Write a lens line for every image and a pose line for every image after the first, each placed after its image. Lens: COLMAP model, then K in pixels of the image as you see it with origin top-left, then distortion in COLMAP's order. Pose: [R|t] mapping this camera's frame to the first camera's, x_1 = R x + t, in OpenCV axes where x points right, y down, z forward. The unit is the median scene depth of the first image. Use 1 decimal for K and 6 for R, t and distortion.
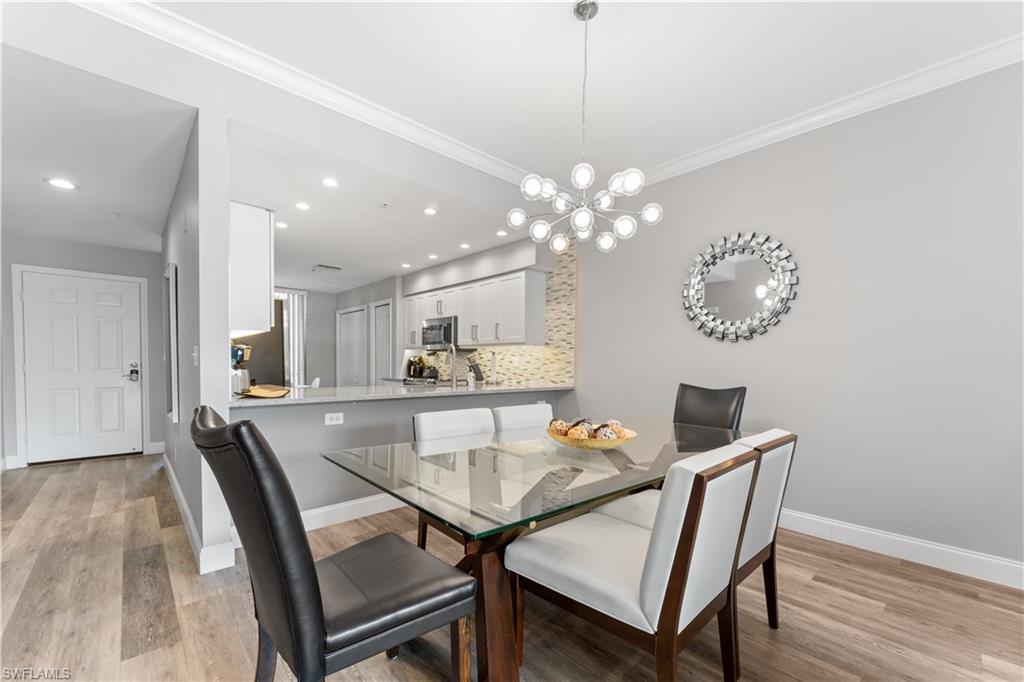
lens RADIAL K [[419.5, 0, 510.0], [0, 419.5, 375.7], [0, 0, 1]] dist [-0.000545, -0.000175]
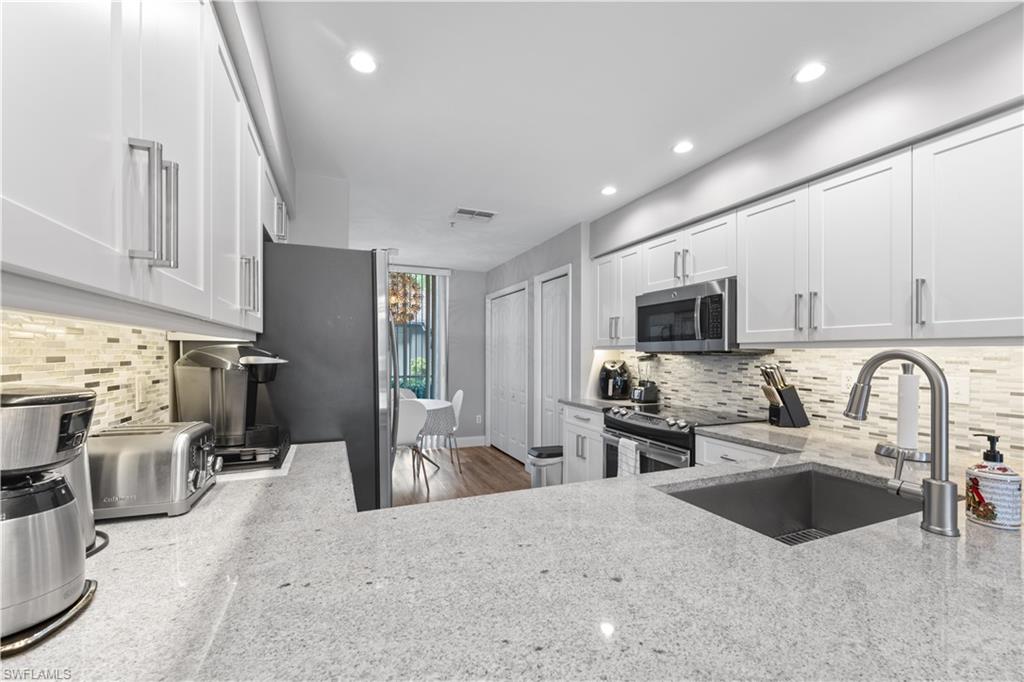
lens RADIAL K [[411.9, 0, 506.5], [0, 411.9, 354.7], [0, 0, 1]] dist [0.000851, 0.000171]
pose [[0.941331, -0.003922, -0.337461, -0.207808], [-0.005551, 0.999617, -0.027101, -0.047232], [0.337438, 0.027384, 0.940949, 0.508414]]
